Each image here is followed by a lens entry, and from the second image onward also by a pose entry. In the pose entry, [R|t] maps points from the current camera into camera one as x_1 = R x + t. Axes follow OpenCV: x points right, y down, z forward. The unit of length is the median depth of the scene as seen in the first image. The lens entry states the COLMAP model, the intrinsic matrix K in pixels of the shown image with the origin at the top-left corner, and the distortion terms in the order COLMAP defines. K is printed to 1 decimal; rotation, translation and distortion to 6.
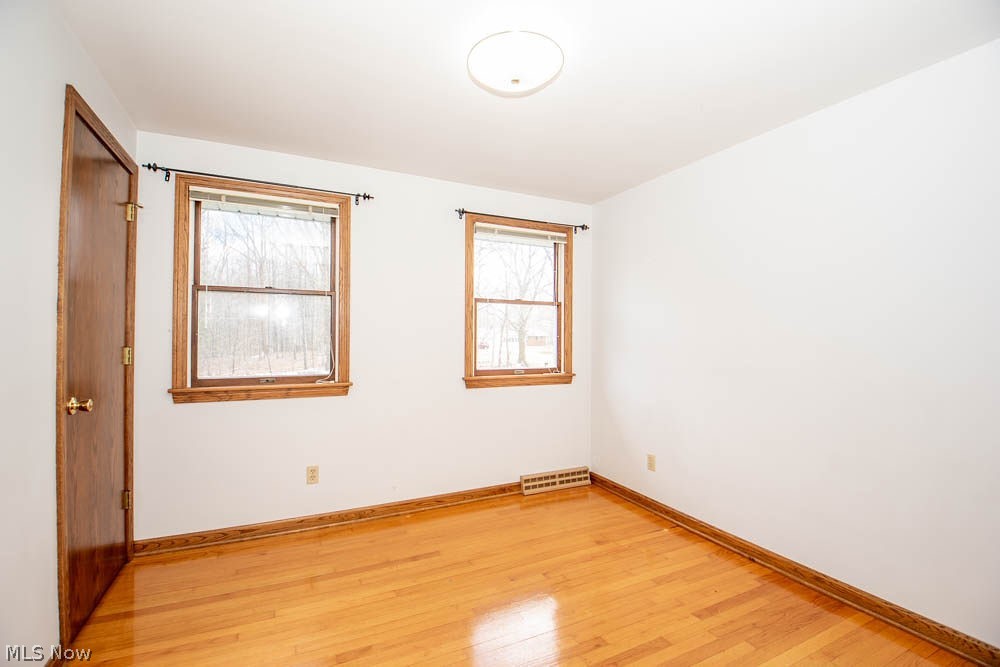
lens RADIAL K [[445.0, 0, 500.0], [0, 445.0, 333.5], [0, 0, 1]] dist [-0.000550, -0.000134]
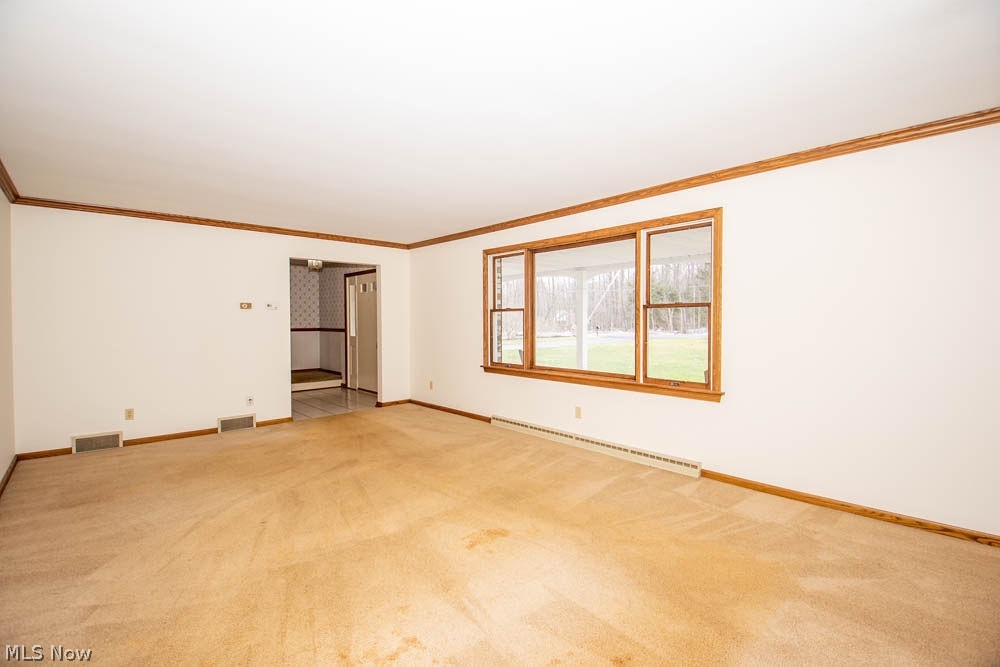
lens RADIAL K [[445.0, 0, 500.0], [0, 445.0, 333.5], [0, 0, 1]] dist [-0.000550, -0.000134]
pose [[0.277307, -0.002243, -0.960779, 0.887679], [-0.028601, 0.999535, -0.010588, 0.007641], [0.960356, 0.030415, 0.277114, 0.439172]]
